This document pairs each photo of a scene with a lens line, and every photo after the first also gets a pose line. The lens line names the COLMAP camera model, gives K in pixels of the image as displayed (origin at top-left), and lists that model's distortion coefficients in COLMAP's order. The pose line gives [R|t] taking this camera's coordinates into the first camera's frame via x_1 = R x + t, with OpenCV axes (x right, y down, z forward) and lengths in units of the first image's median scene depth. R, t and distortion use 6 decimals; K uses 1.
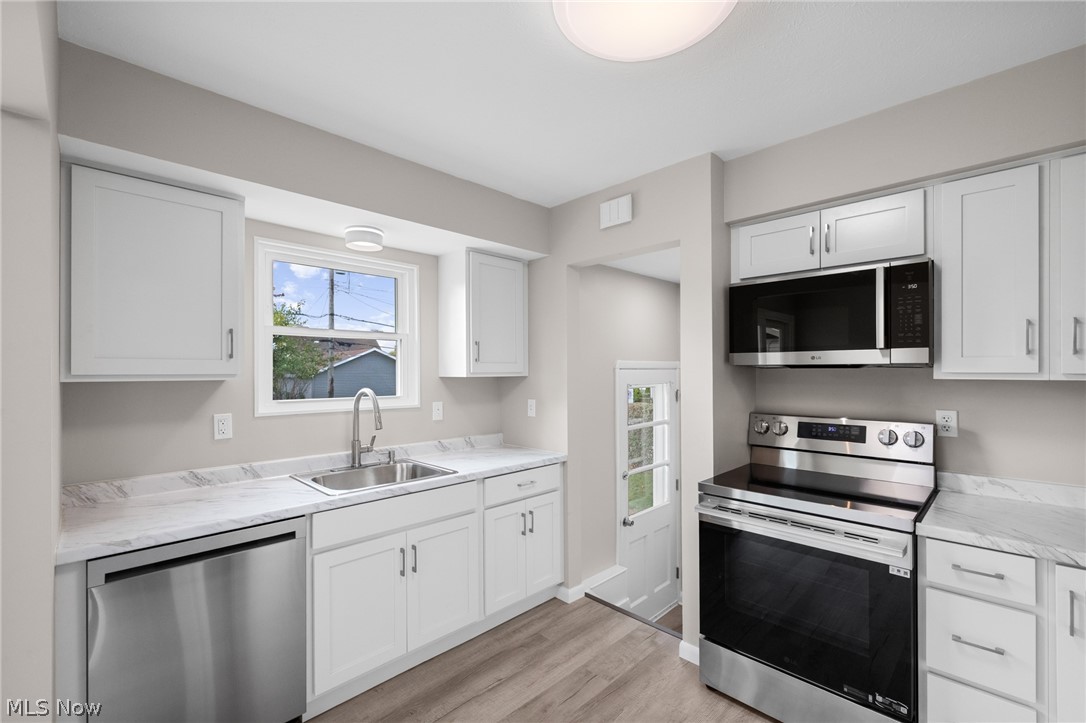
lens RADIAL K [[467.7, 0, 545.4], [0, 467.7, 369.6], [0, 0, 1]] dist [-0.000258, -0.000390]
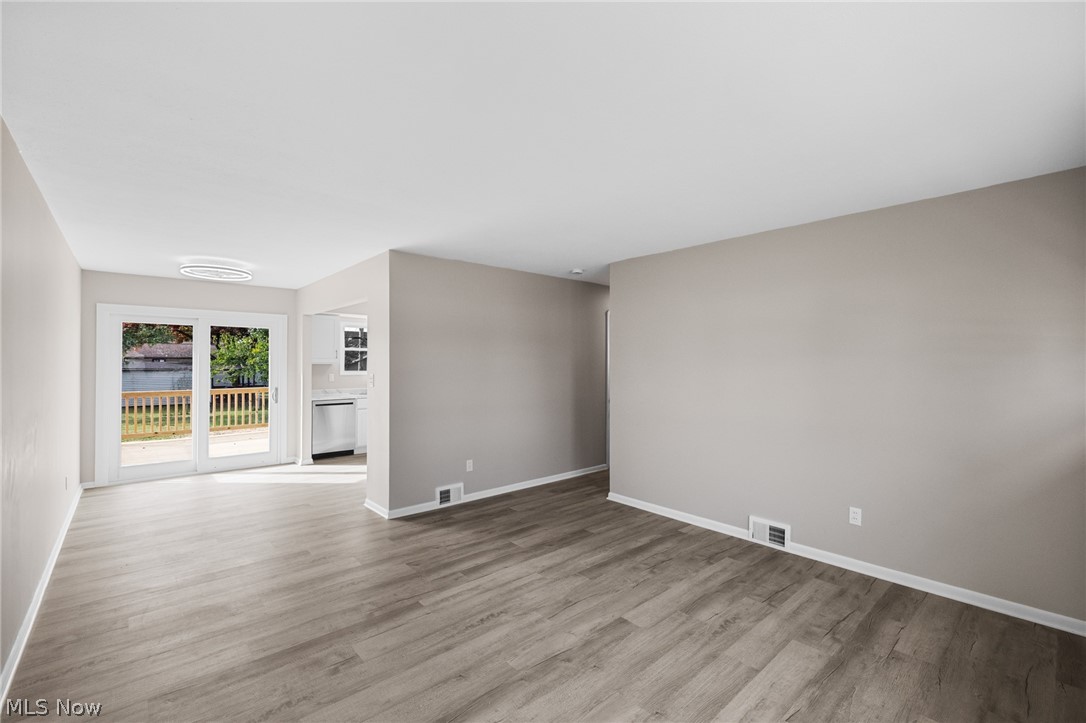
lens RADIAL K [[461.6, 0, 541.4], [0, 461.6, 358.7], [0, 0, 1]] dist [-0.002540, -0.000648]
pose [[0.998004, 0.002929, -0.063090, 0.988691], [-0.003279, 0.999980, -0.005447, -0.005324], [0.063073, 0.005643, 0.997993, -2.123477]]
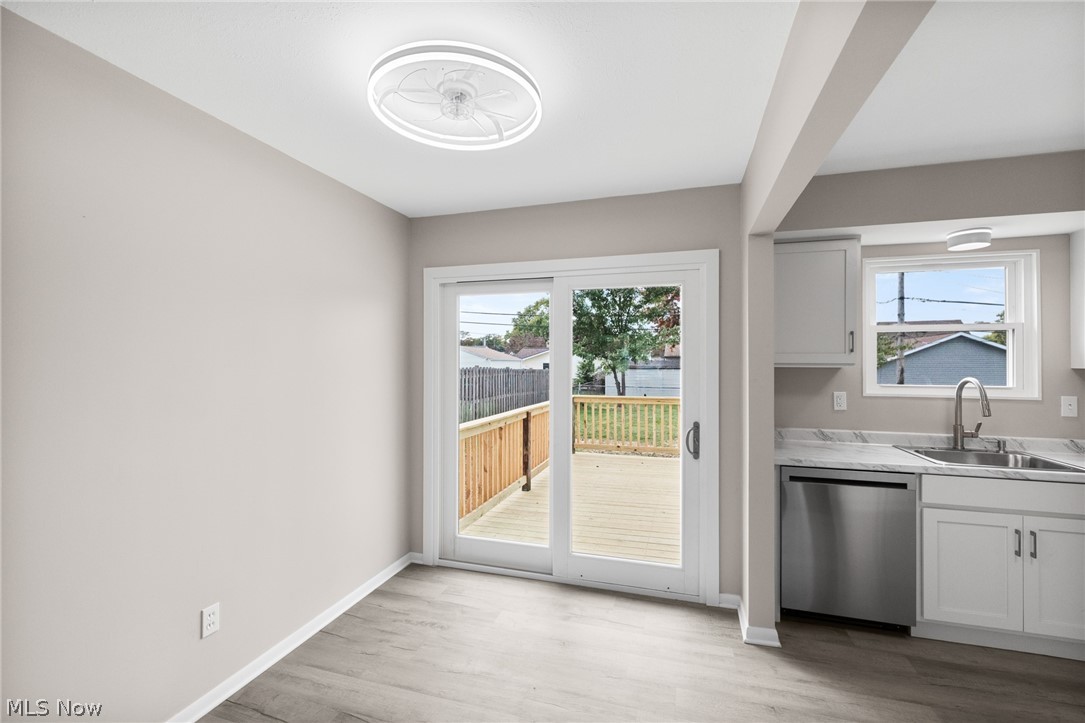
lens RADIAL K [[461.2, 0, 540.9], [0, 461.2, 358.7], [0, 0, 1]] dist [-0.002540, -0.000648]
pose [[0.464342, -0.000142, -0.885656, 0.099588], [0.000045, 1.000000, -0.000137, -0.003338], [0.885656, 0.000024, 0.464342, -0.384685]]
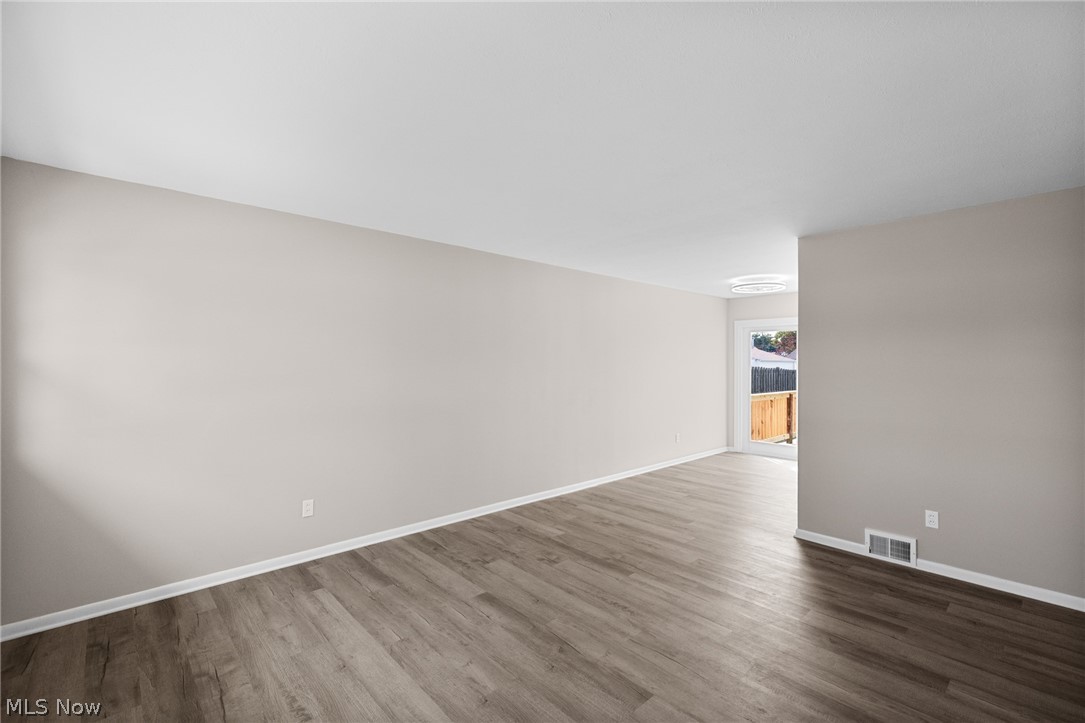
lens RADIAL K [[482.1, 0, 546.8], [0, 482.1, 359.5], [0, 0, 1]] dist [0.001555, -0.000272]
pose [[-0.038513, 0.000625, -0.999258, 1.985639], [-0.001353, 0.999999, 0.000677, -0.007917], [0.999257, 0.001379, -0.038512, -1.182156]]
